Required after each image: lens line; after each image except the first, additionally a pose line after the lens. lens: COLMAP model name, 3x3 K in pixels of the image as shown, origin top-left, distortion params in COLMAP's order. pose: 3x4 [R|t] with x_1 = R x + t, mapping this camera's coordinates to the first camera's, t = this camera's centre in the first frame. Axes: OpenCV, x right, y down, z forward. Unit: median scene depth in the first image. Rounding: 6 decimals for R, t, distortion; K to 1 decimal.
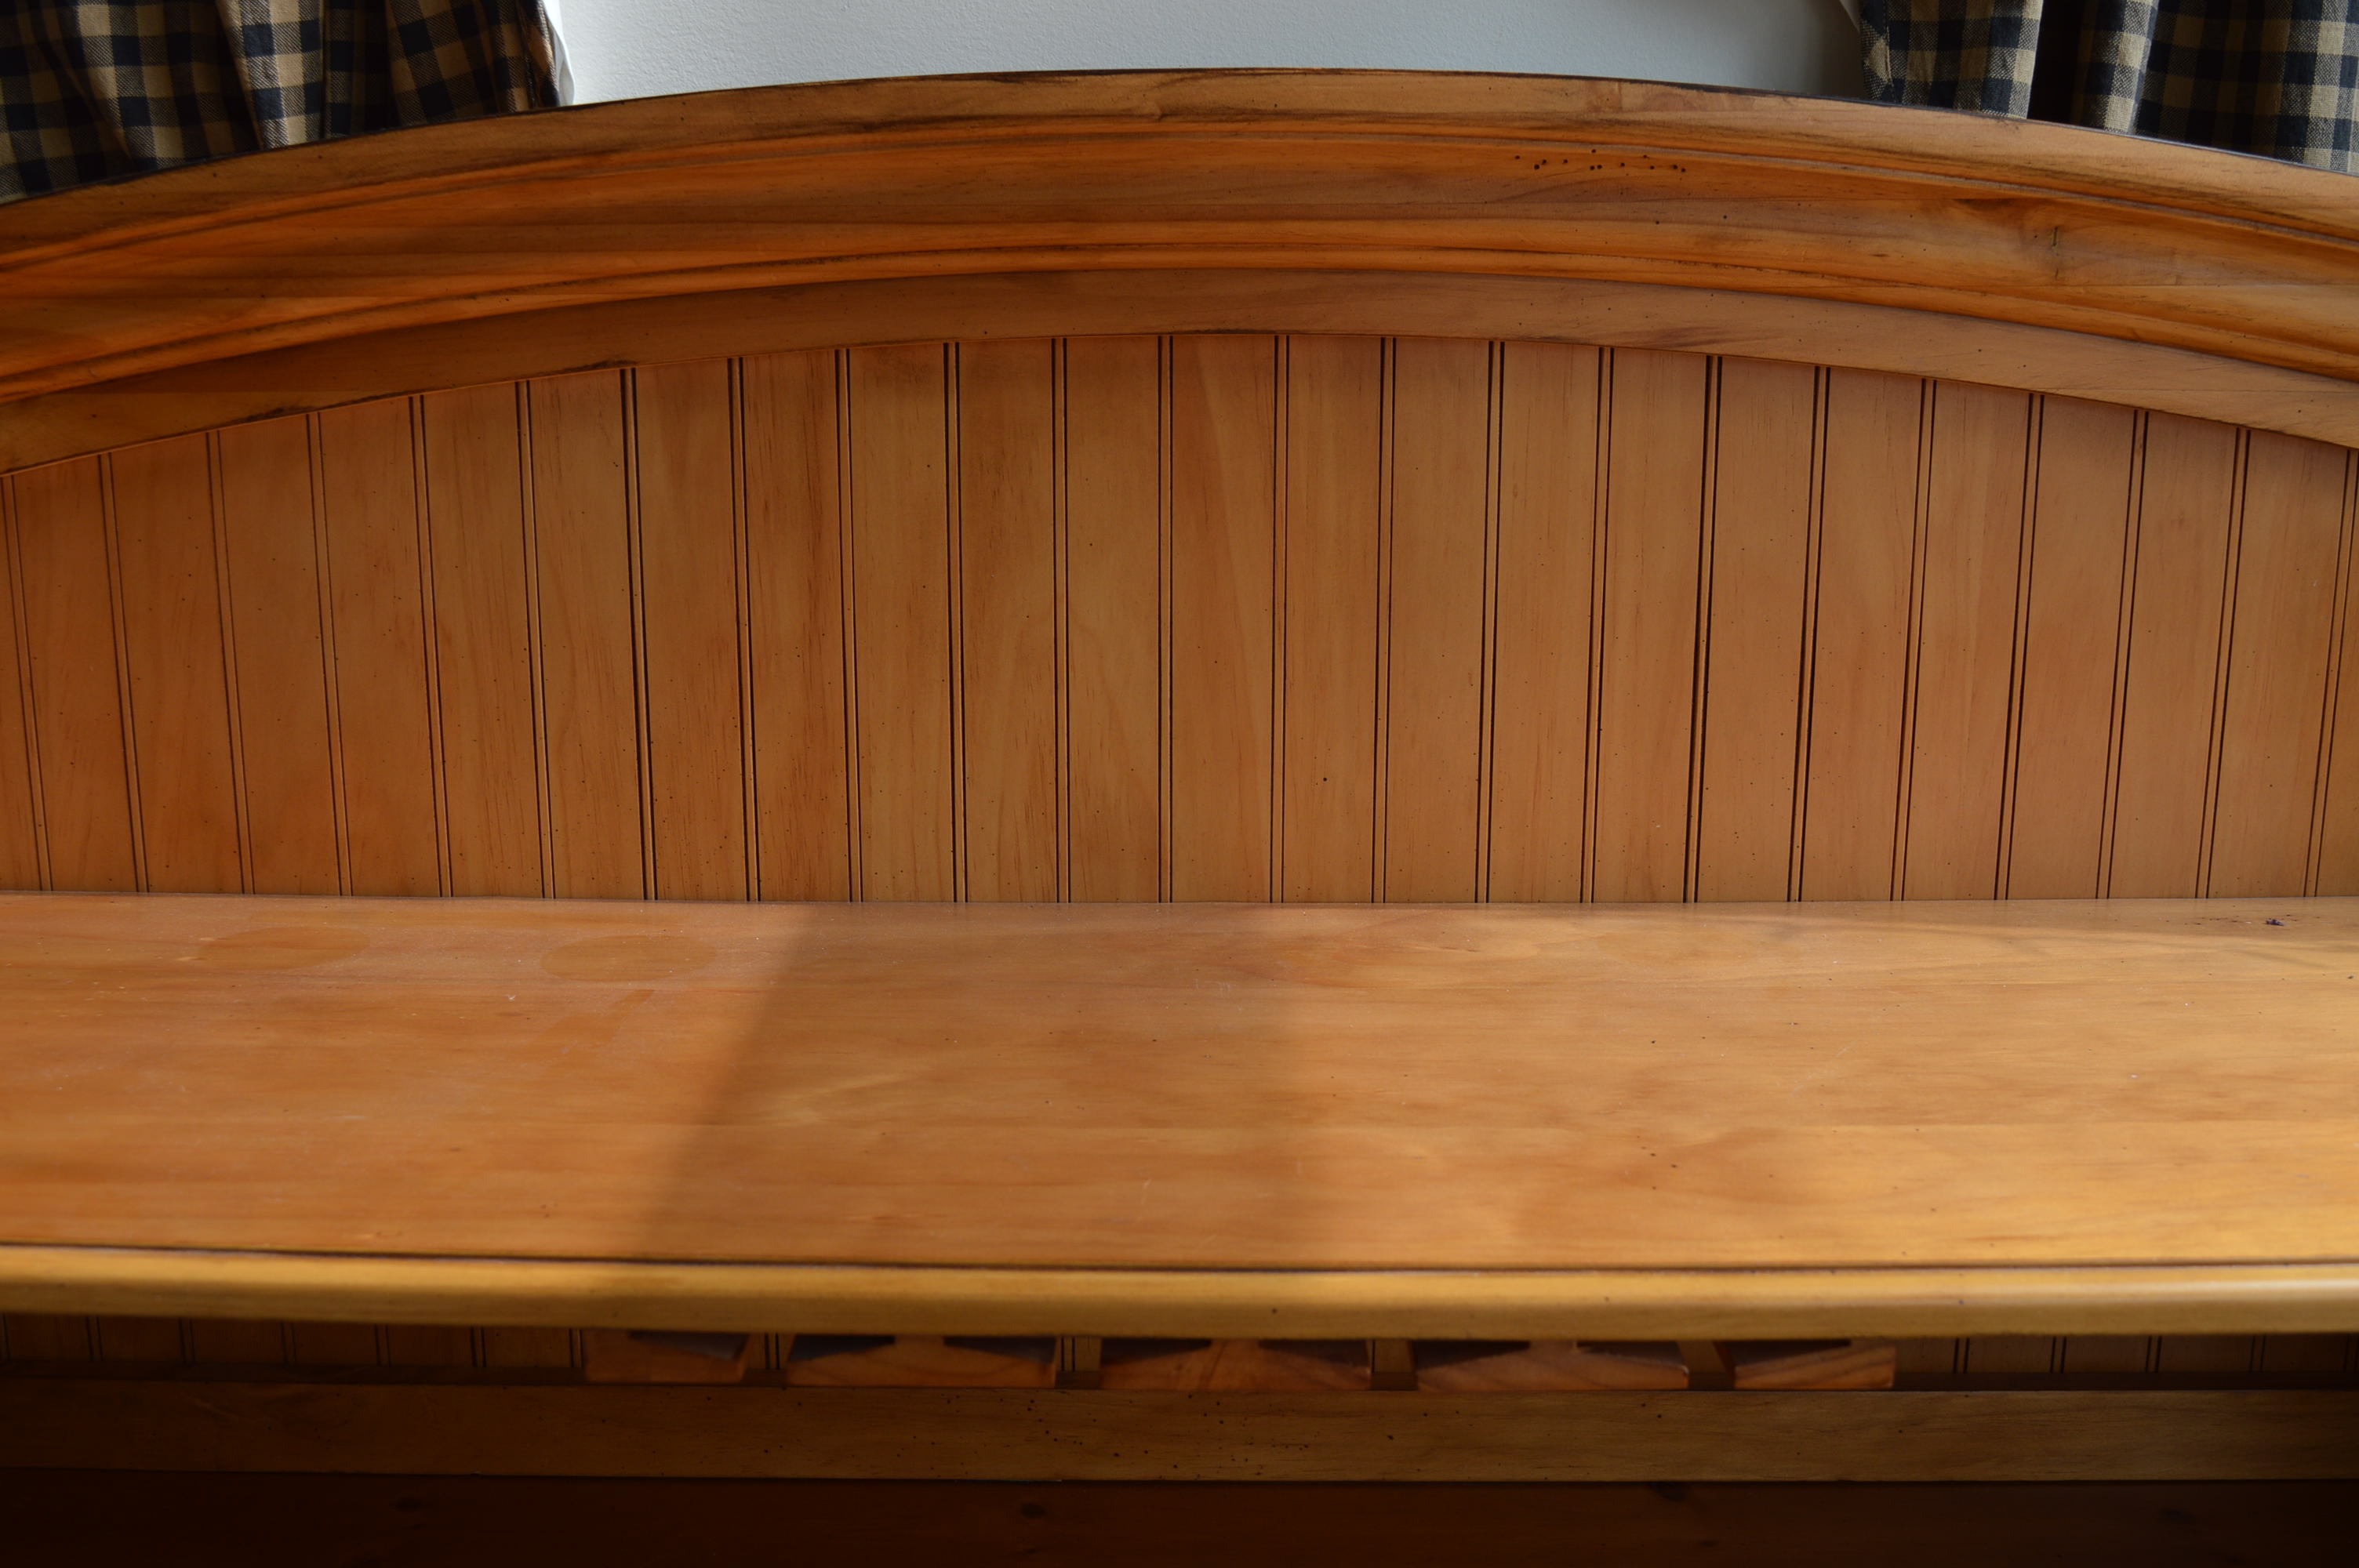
lens RADIAL K [[2374.4, 0, 1179.5], [0, 2374.4, 784.0], [0, 0, 1]] dist [-0.066024, 0.022814]
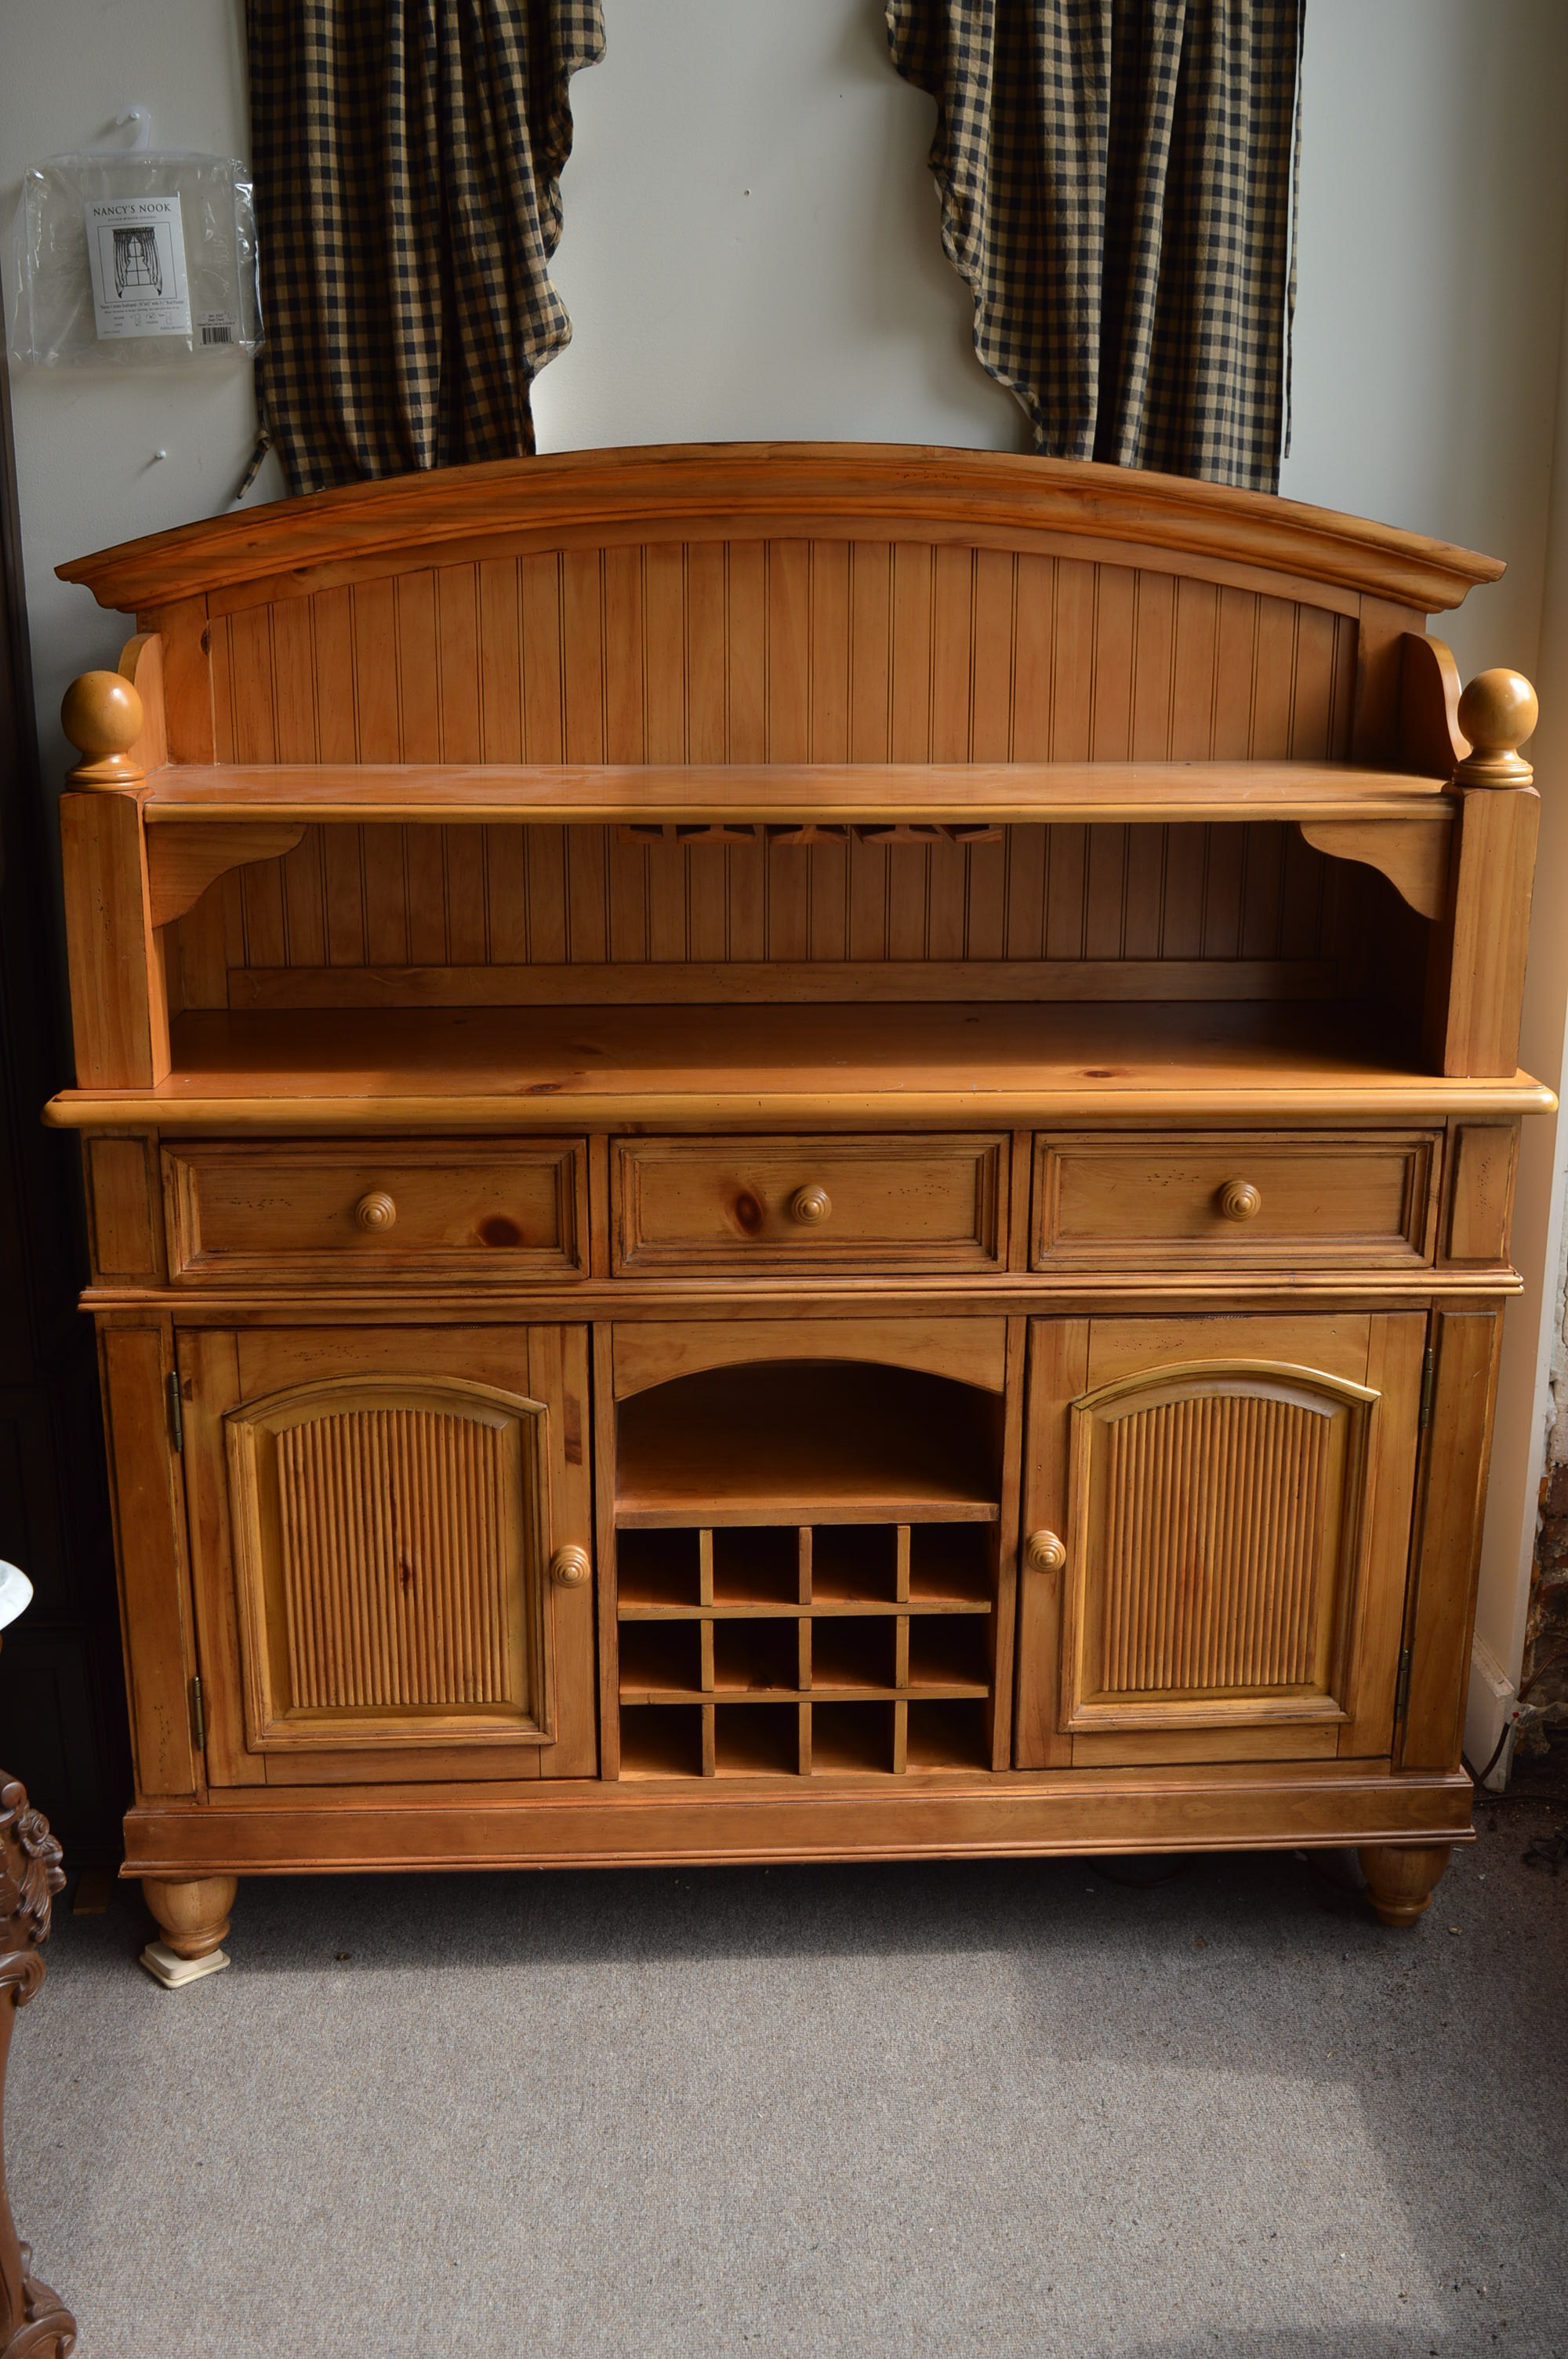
lens RADIAL K [[2374.4, 0, 784.0], [0, 2374.4, 1179.5], [0, 0, 1]] dist [-0.066024, 0.022814]
pose [[0.998216, -0.013075, 0.058249, -0.149601], [0.009952, 0.998513, 0.053591, 0.379524], [-0.058863, -0.052916, 0.996863, -1.657786]]
